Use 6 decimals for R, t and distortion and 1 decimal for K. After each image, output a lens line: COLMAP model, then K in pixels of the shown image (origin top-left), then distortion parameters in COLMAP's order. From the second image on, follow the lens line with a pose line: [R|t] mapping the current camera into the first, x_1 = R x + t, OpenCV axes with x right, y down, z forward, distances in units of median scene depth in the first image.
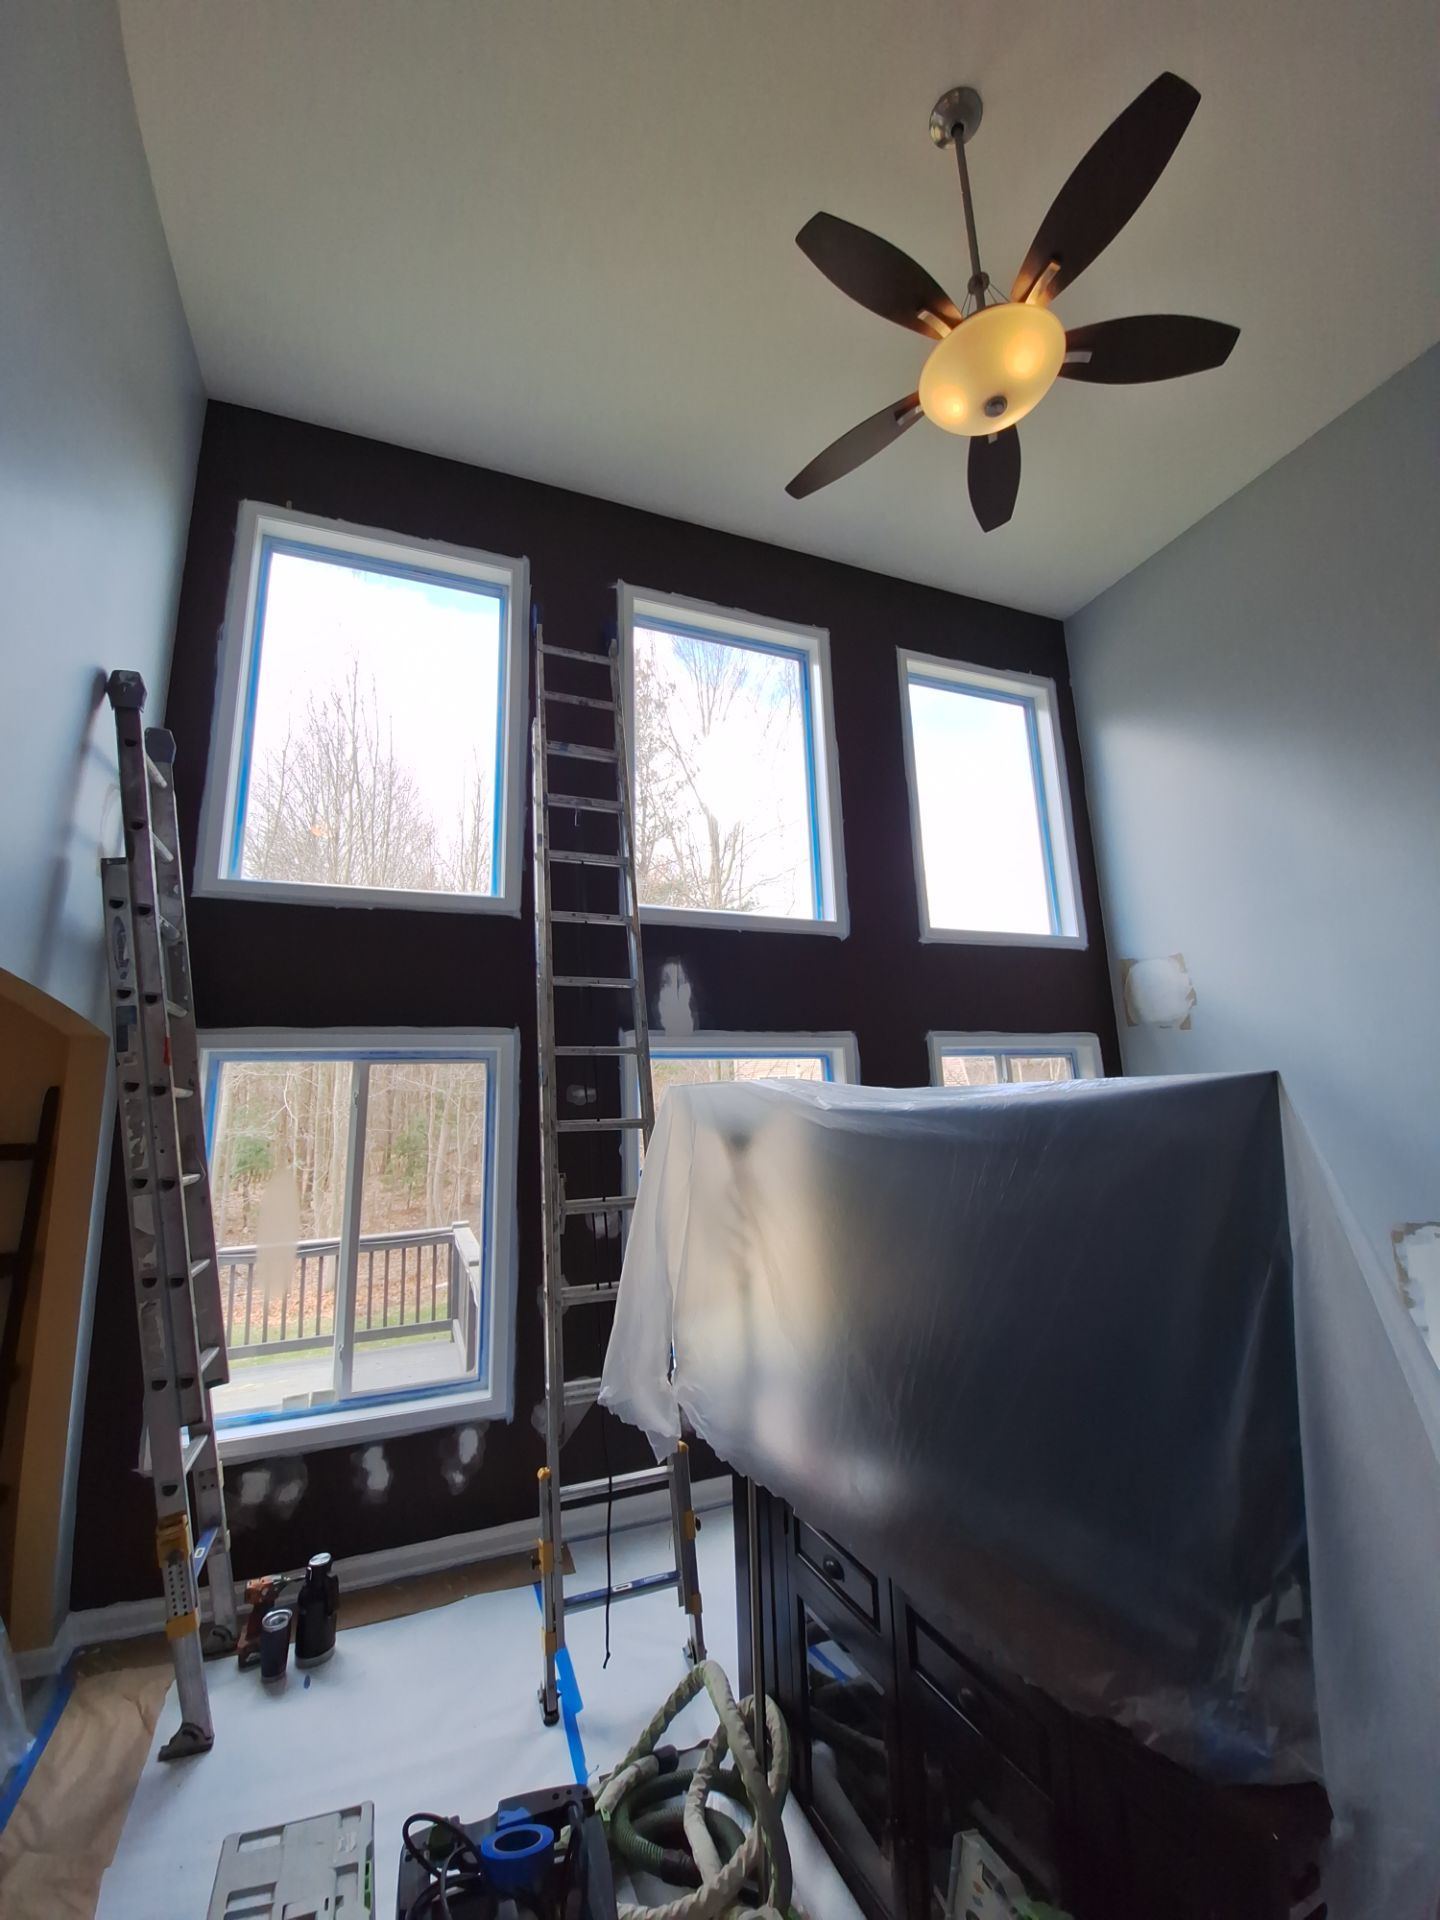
lens RADIAL K [[747.0, 0, 713.4], [0, 747.0, 955.6], [0, 0, 1]] dist [0.003874, -0.012850]
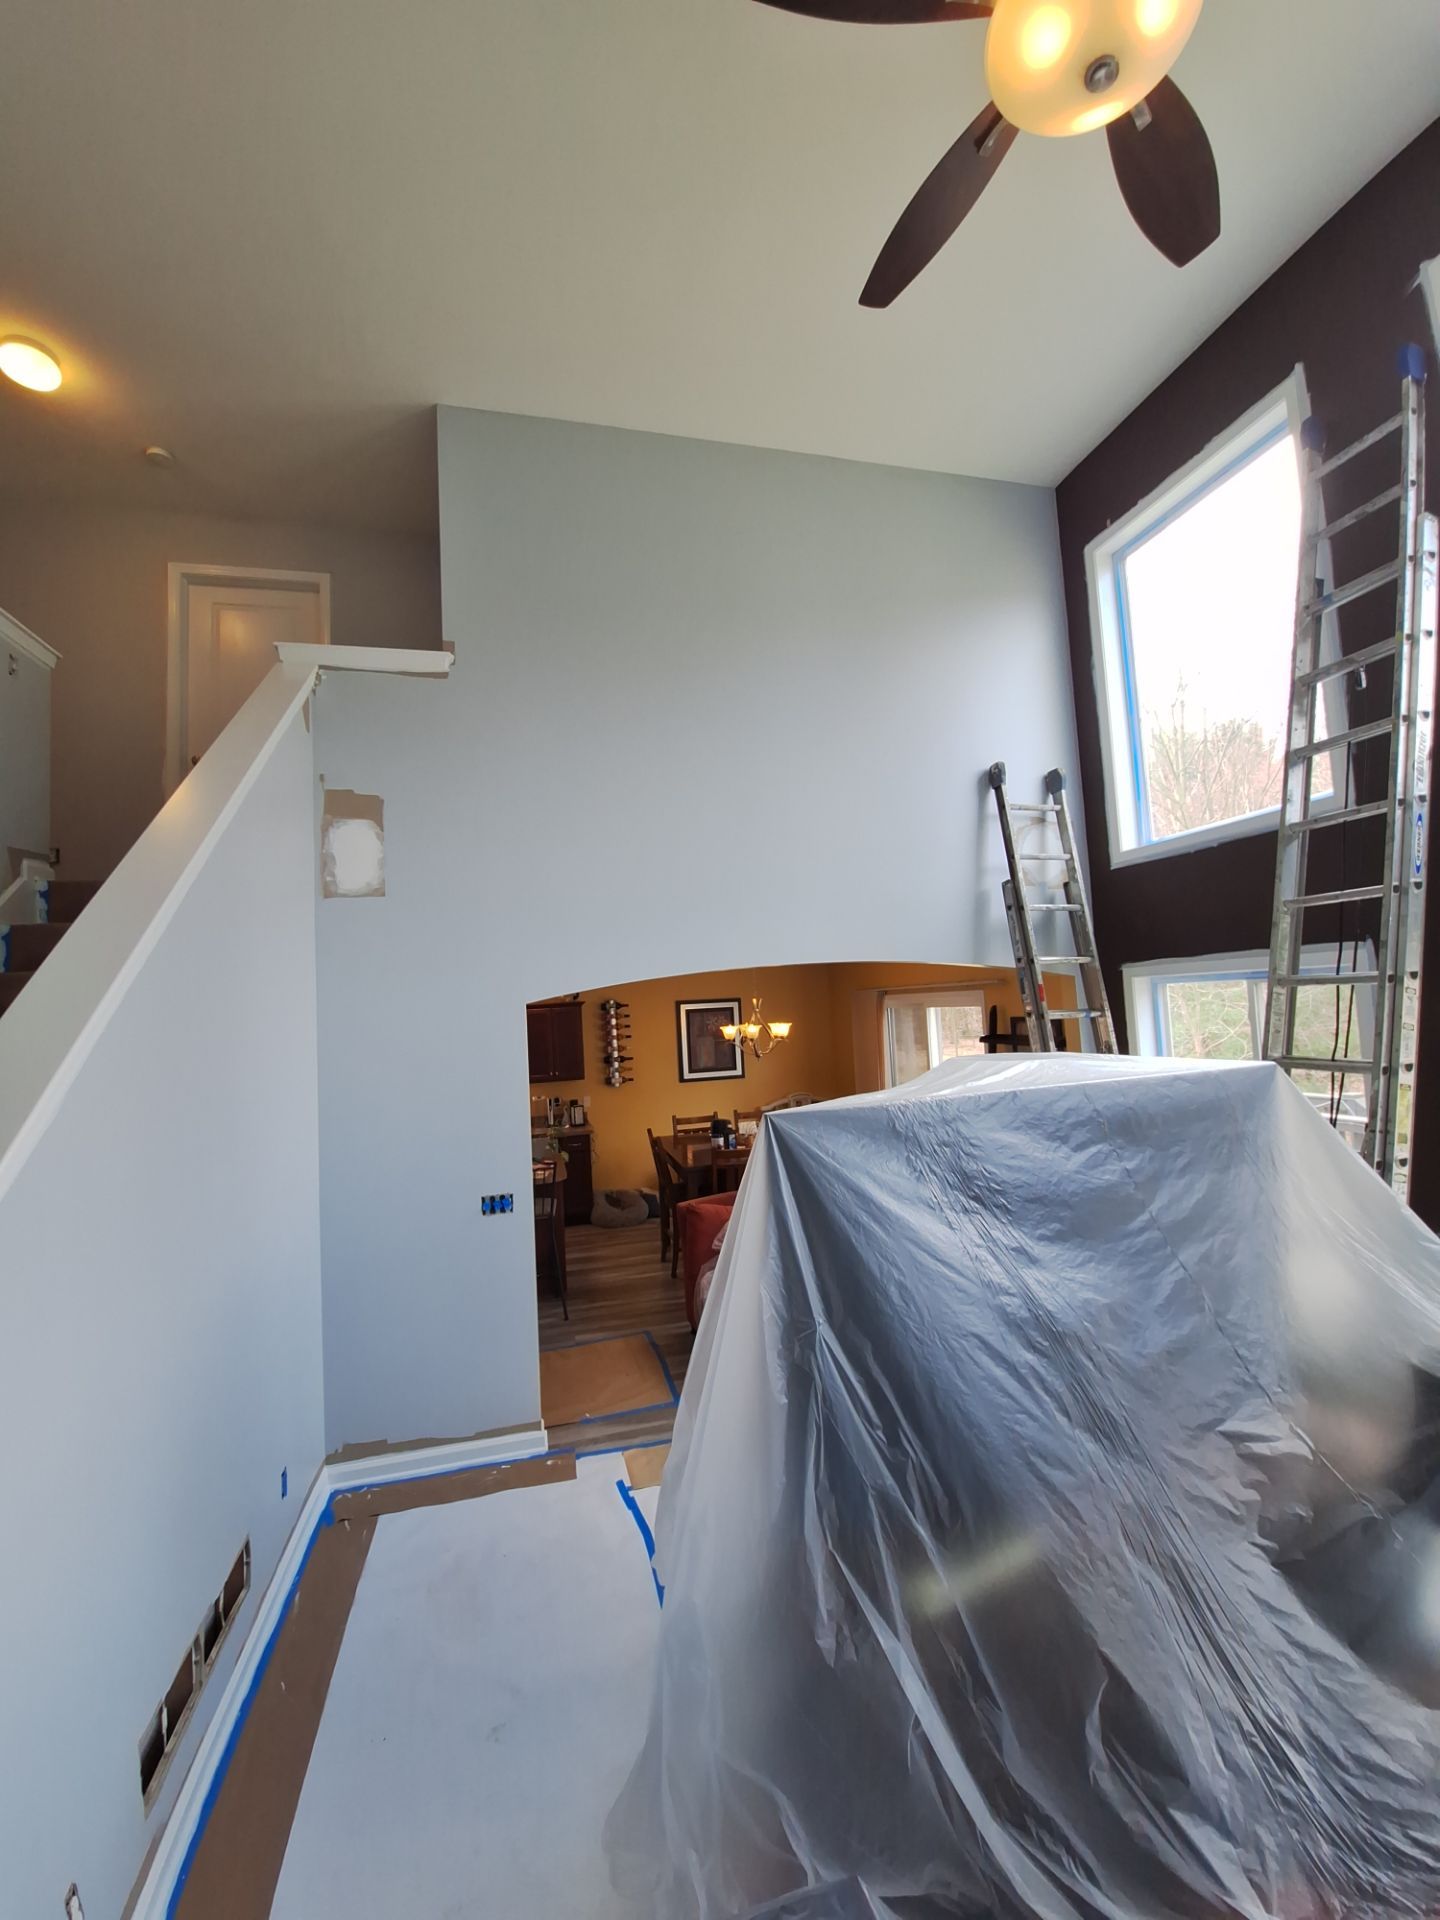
lens RADIAL K [[747.0, 0, 713.4], [0, 747.0, 955.6], [0, 0, 1]] dist [0.003874, -0.012850]
pose [[-0.086346, -0.059149, -0.994508, 0.639547], [0.250787, 0.964801, -0.079157, 0.000835], [0.964184, -0.256244, -0.068473, 0.292674]]
